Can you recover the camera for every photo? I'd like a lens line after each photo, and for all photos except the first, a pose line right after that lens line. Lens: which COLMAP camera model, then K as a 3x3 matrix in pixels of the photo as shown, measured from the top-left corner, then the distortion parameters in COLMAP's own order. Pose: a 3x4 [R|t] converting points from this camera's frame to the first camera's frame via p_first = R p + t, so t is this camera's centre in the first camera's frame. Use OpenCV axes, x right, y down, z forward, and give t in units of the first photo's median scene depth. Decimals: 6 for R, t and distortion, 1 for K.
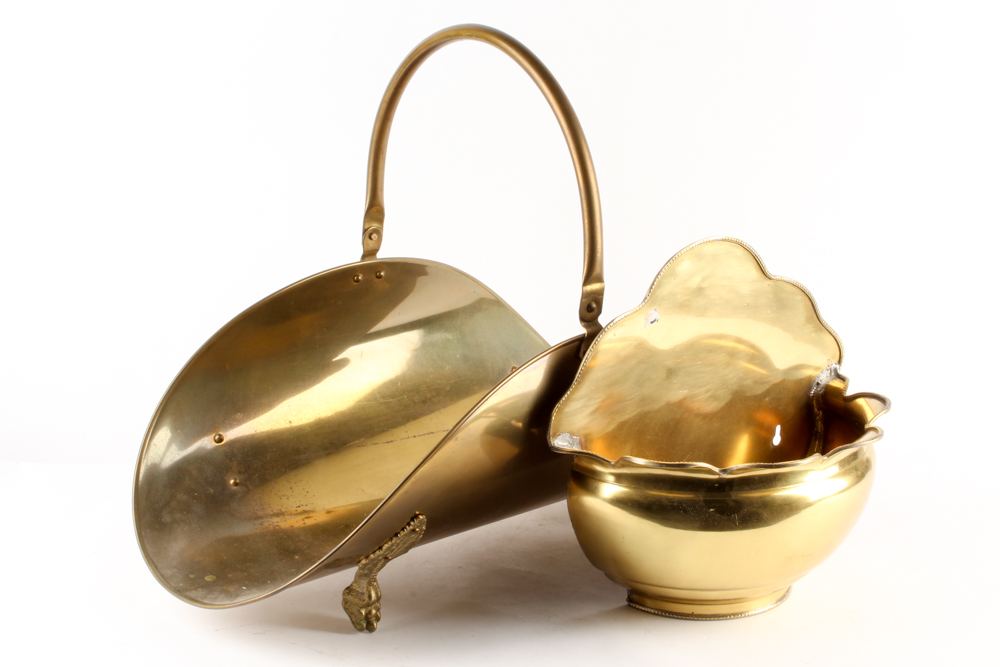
lens RADIAL K [[1066.8, 0, 504.1], [0, 1066.8, 337.6], [0, 0, 1]] dist [0.014334, 0.000000]
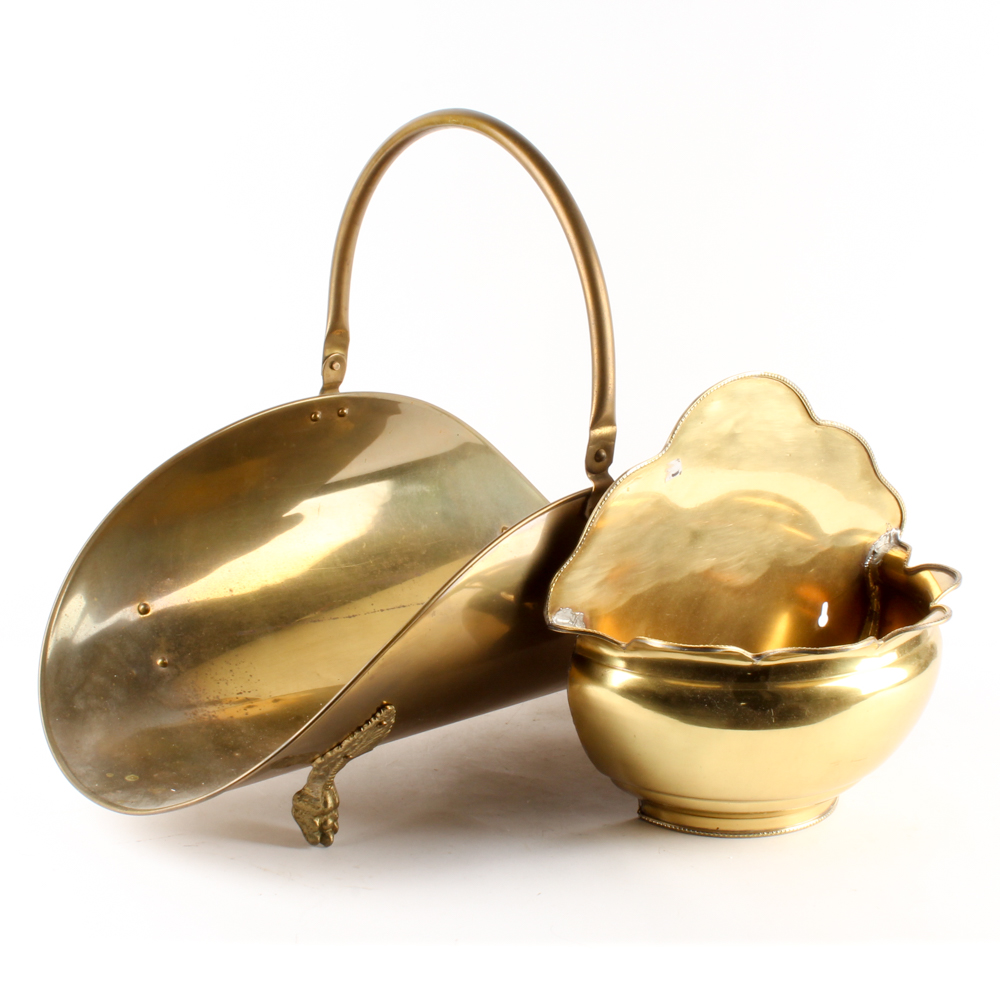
lens RADIAL K [[1165.0, 0, 495.4], [0, 1165.0, 492.0], [0, 0, 1]] dist [-0.007831, 0.000000]
pose [[0.999834, 0.014485, -0.011056, 0.011619], [-0.014452, 0.999891, 0.003018, -0.002140], [0.011098, -0.002857, 0.999934, 0.104068]]
